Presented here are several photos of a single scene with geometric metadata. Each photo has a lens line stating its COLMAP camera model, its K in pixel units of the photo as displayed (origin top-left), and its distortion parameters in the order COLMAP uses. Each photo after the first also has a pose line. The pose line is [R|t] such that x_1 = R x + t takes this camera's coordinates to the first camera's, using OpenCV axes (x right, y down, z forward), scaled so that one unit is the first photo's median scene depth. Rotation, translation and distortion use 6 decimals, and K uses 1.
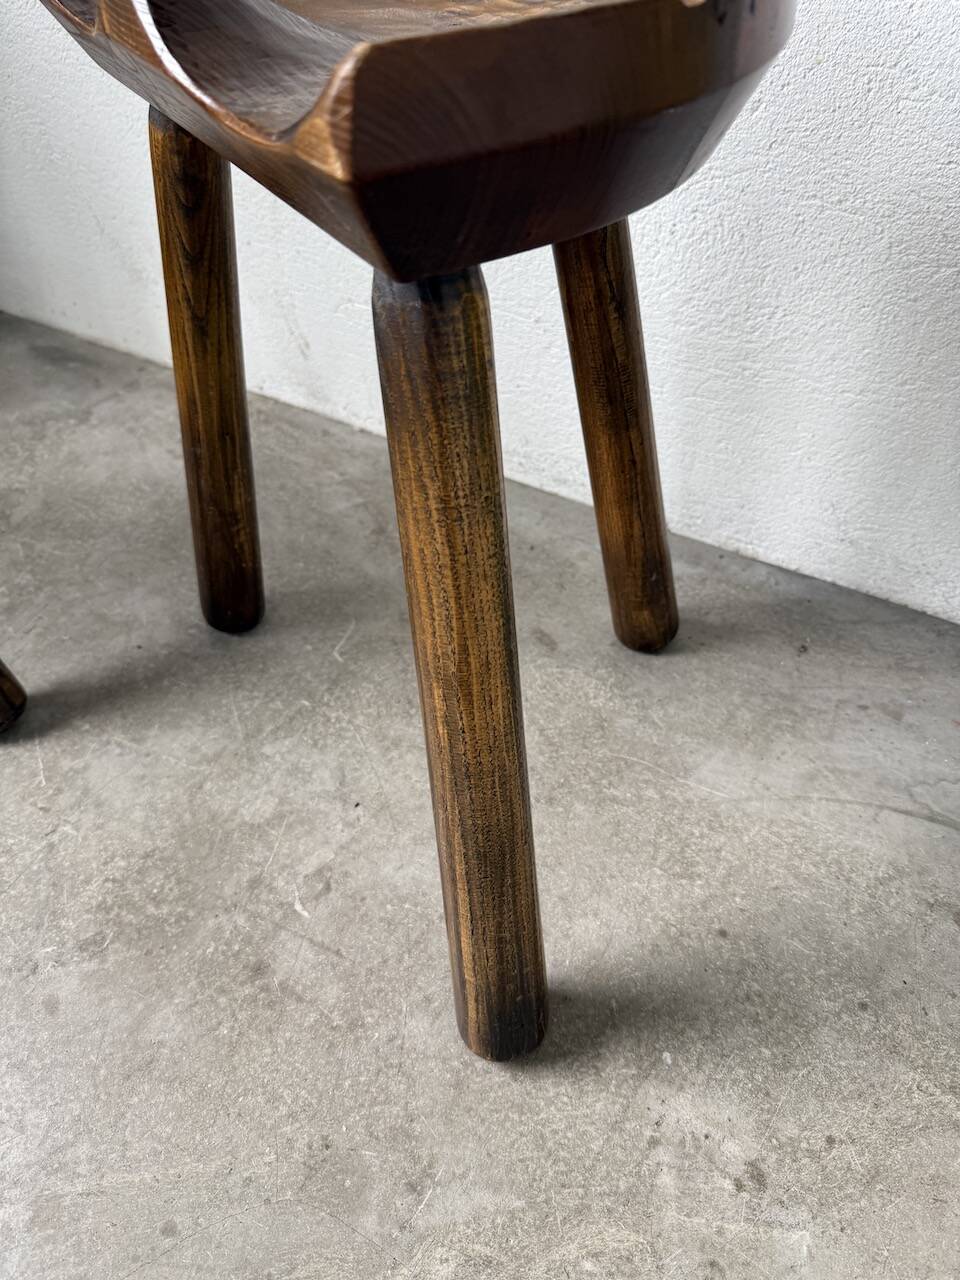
lens RADIAL K [[911.5, 0, 485.1], [0, 911.5, 650.8], [0, 0, 1]] dist [0.078666, -0.151060]
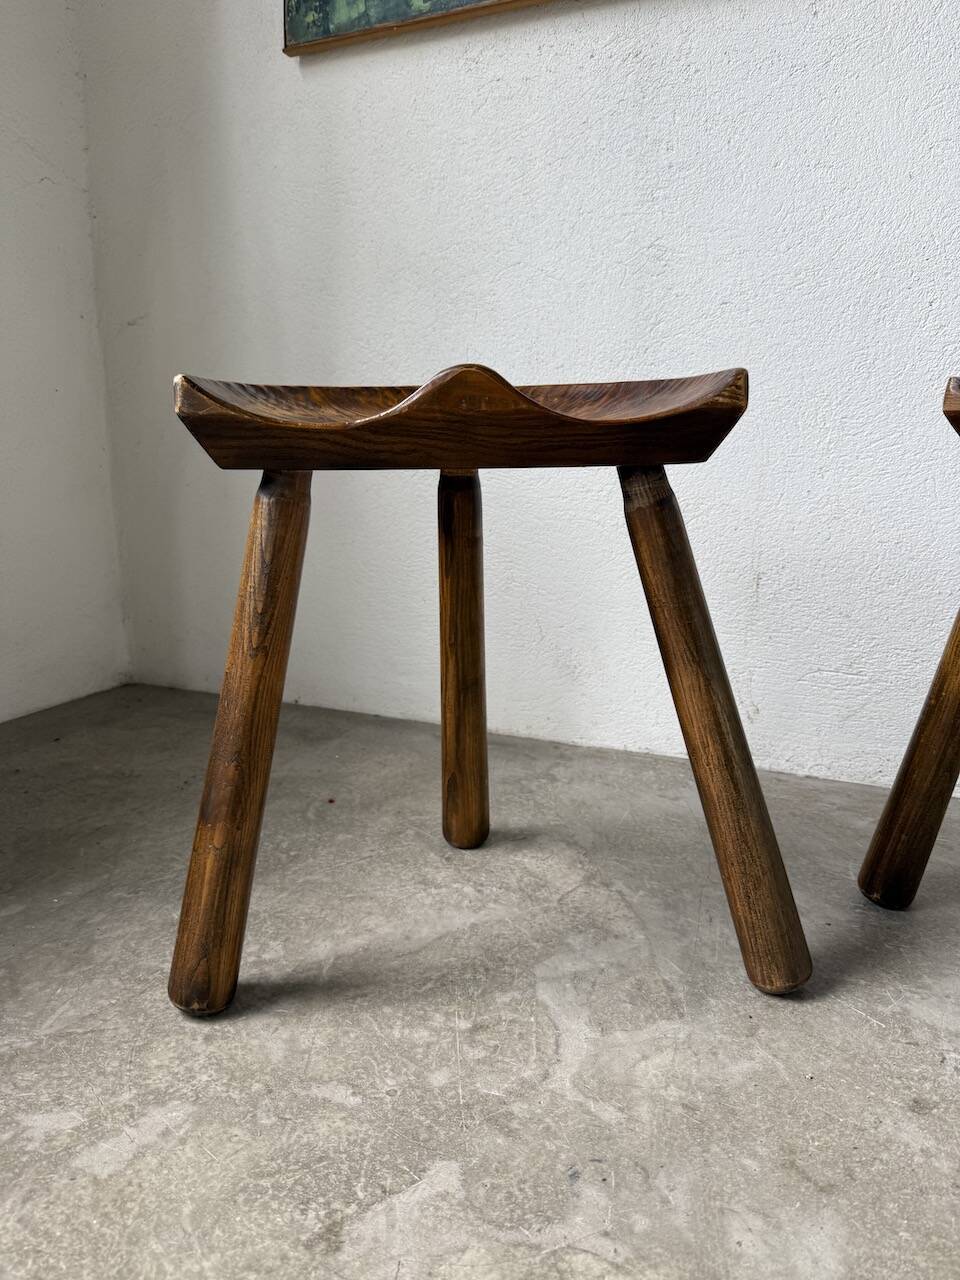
lens RADIAL K [[915.7, 0, 482.1], [0, 915.7, 636.5], [0, 0, 1]] dist [-0.004023, -0.000257]
pose [[0.989014, 0.002116, 0.147808, -1.150411], [0.075239, 0.853484, -0.515660, 0.285353], [-0.127243, 0.521116, 0.843948, -0.049307]]
